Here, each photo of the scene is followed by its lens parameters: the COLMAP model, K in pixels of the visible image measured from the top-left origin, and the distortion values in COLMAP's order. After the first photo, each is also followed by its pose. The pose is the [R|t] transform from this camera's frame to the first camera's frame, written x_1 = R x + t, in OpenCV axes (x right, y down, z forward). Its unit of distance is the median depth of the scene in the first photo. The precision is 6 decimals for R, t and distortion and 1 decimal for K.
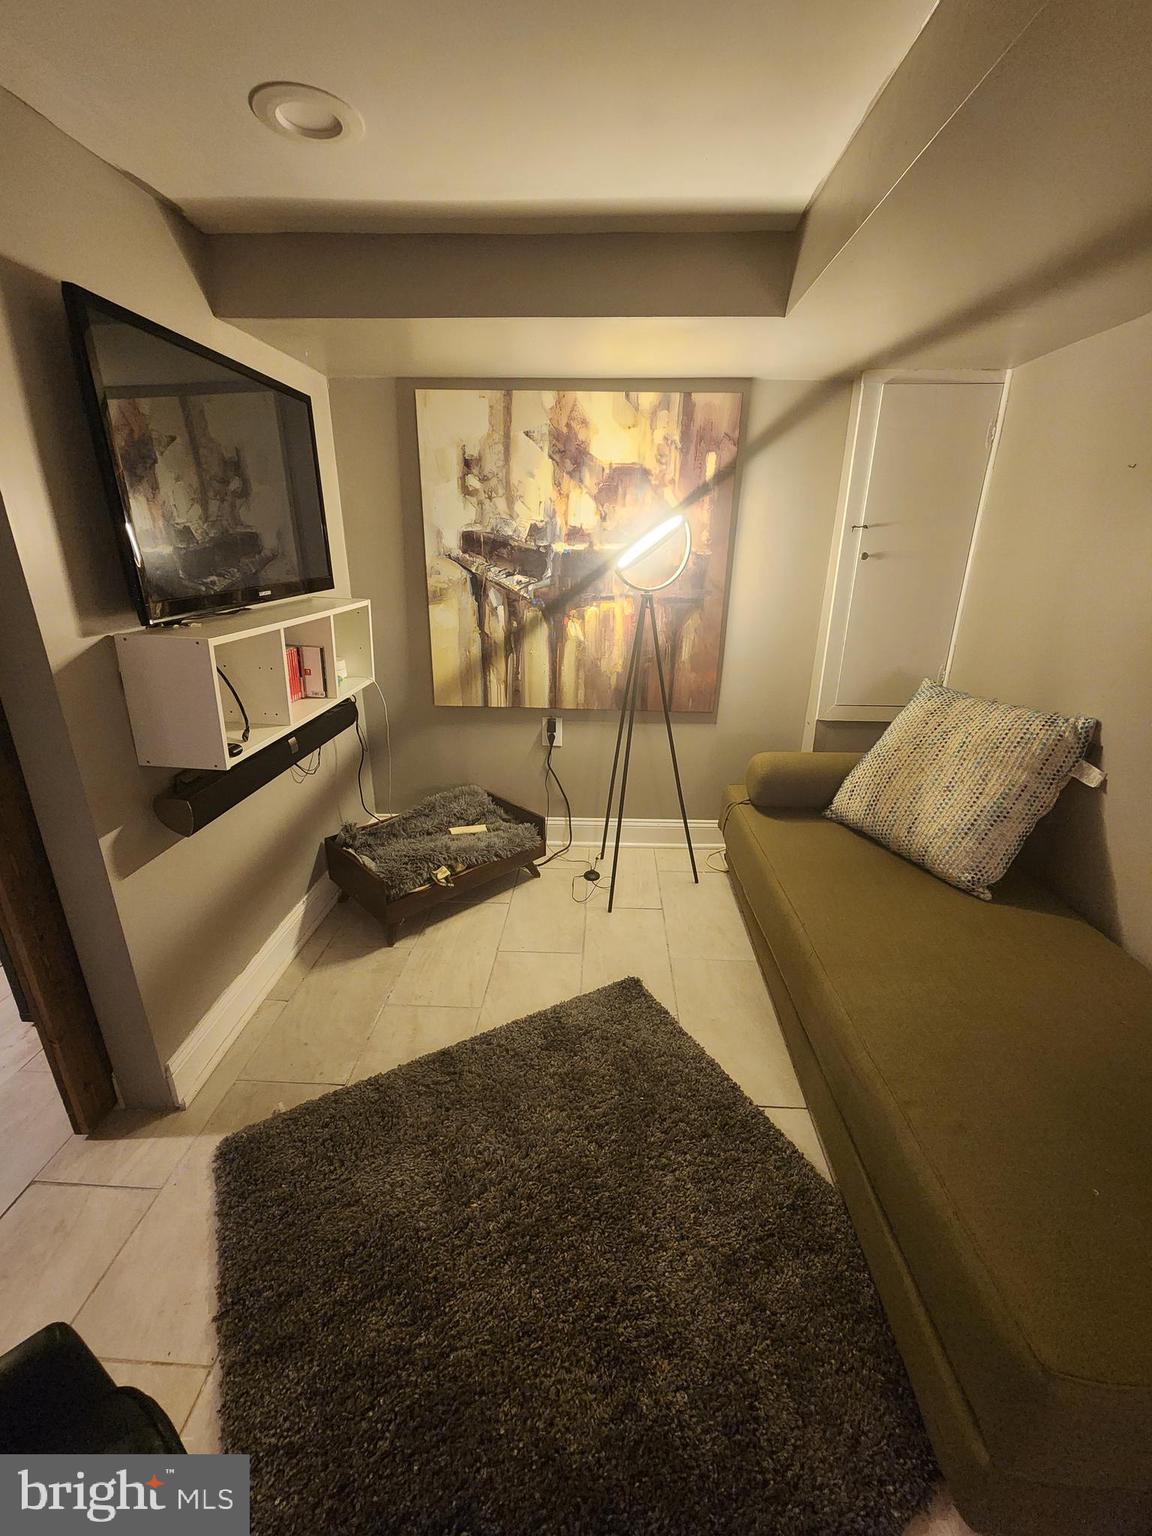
lens RADIAL K [[633.8, 0, 572.6], [0, 633.8, 766.5], [0, 0, 1]] dist [0.002081, -0.001288]
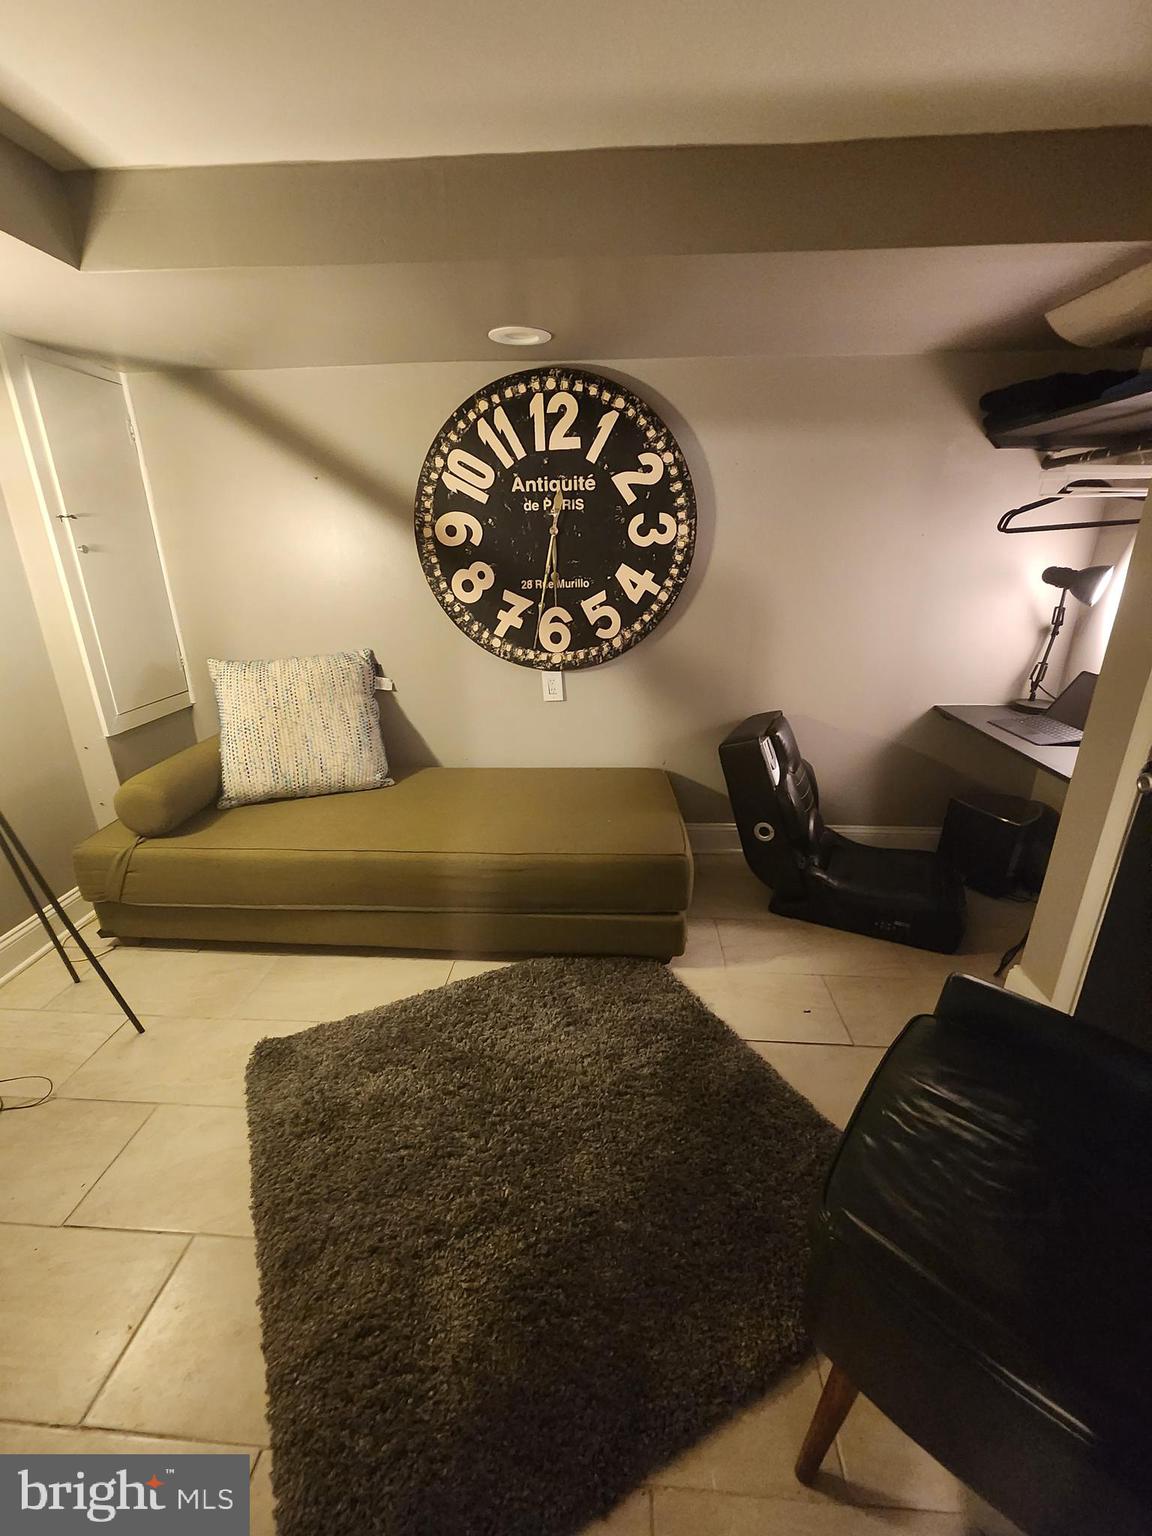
lens RADIAL K [[633.8, 0, 573.0], [0, 633.8, 767.7], [0, 0, 1]] dist [0.002081, -0.001288]
pose [[0.018038, -0.346098, 0.938025, -0.635301], [0.352110, 0.880274, 0.318019, -0.127042], [-0.935785, 0.324551, 0.137743, 0.414300]]
